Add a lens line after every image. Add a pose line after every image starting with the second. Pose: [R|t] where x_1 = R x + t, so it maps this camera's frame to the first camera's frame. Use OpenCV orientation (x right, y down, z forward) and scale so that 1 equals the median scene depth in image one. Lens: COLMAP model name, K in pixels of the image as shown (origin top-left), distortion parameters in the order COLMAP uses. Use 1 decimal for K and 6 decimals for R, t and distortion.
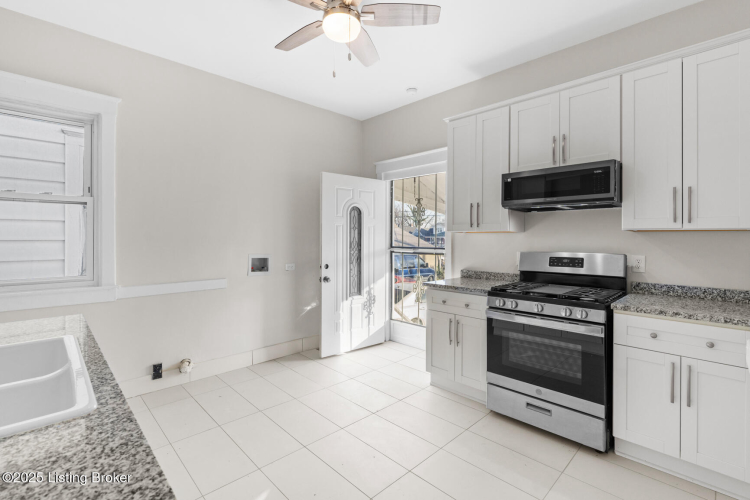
lens RADIAL K [[345.3, 0, 374.0], [0, 345.3, 241.1], [0, 0, 1]] dist [-0.000042, 0.000025]
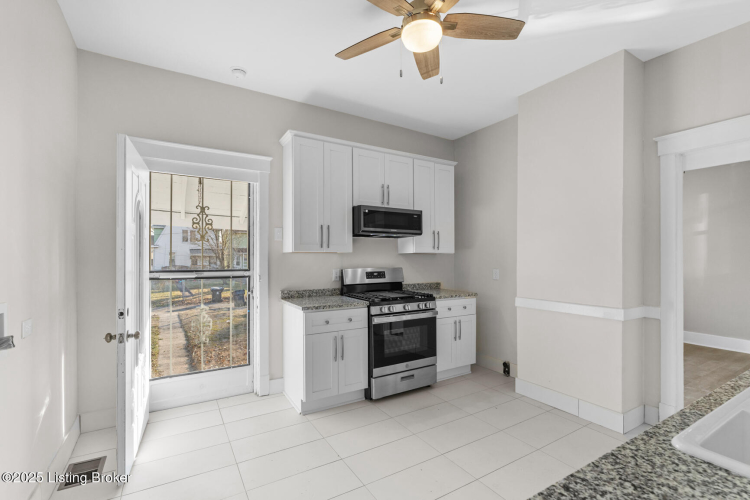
lens RADIAL K [[342.0, 0, 371.9], [0, 342.0, 259.6], [0, 0, 1]] dist [0.000658, 0.000186]
pose [[0.234202, -0.016274, 0.972052, -0.792621], [0.005998, 0.999865, 0.015294, -0.021660], [-0.972169, 0.002249, 0.234268, 0.694153]]
